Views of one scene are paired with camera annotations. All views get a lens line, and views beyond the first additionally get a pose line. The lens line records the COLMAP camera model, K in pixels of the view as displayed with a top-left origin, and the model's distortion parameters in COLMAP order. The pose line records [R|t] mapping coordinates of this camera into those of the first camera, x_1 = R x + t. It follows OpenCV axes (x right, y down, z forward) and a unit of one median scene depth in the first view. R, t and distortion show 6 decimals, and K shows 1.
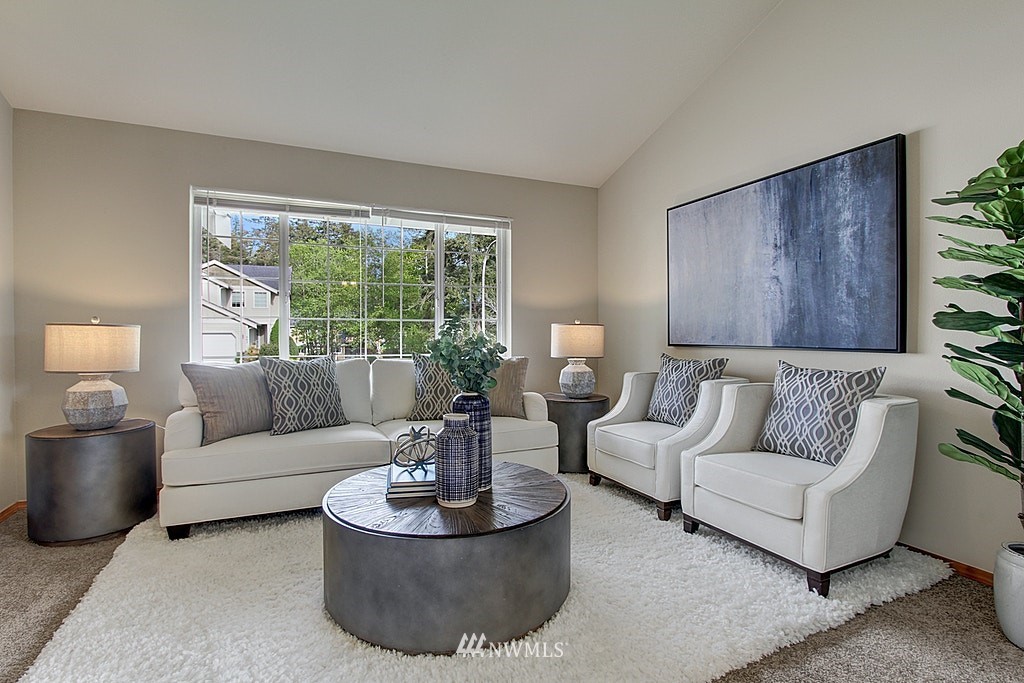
lens RADIAL K [[486.8, 0, 511.9], [0, 486.8, 339.0], [0, 0, 1]] dist [-0.013526, 0.002076]
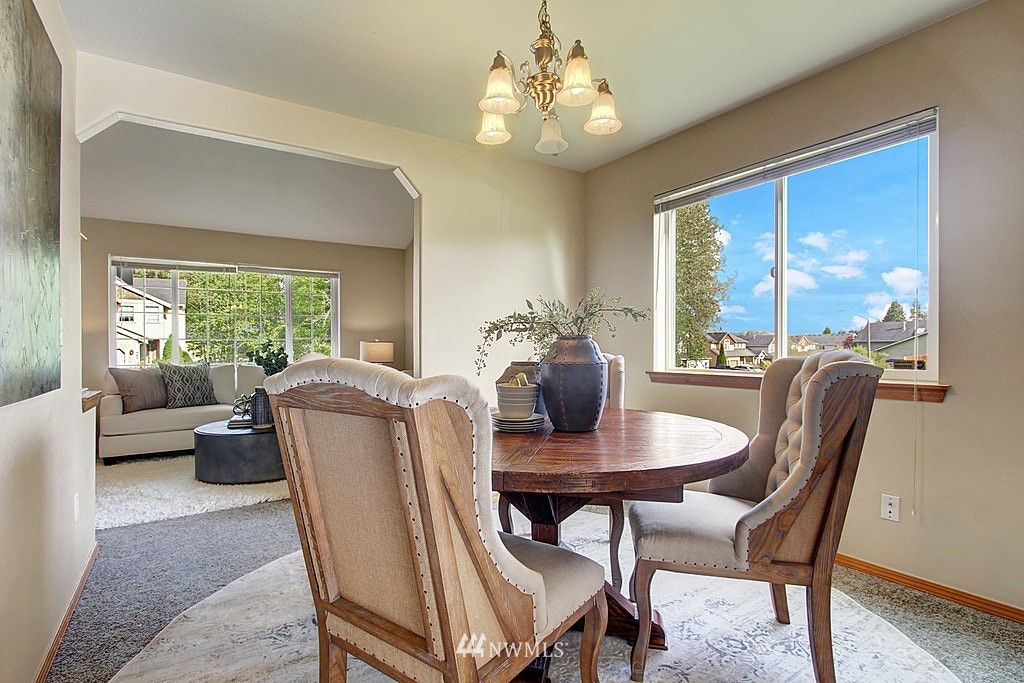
lens RADIAL K [[486.8, 0, 510.8], [0, 486.8, 344.7], [0, 0, 1]] dist [-0.013526, 0.002076]
pose [[0.986820, -0.009558, 0.161540, 0.562202], [0.011642, 0.999861, -0.011960, 0.009333], [-0.161404, 0.013683, 0.986794, -1.159568]]
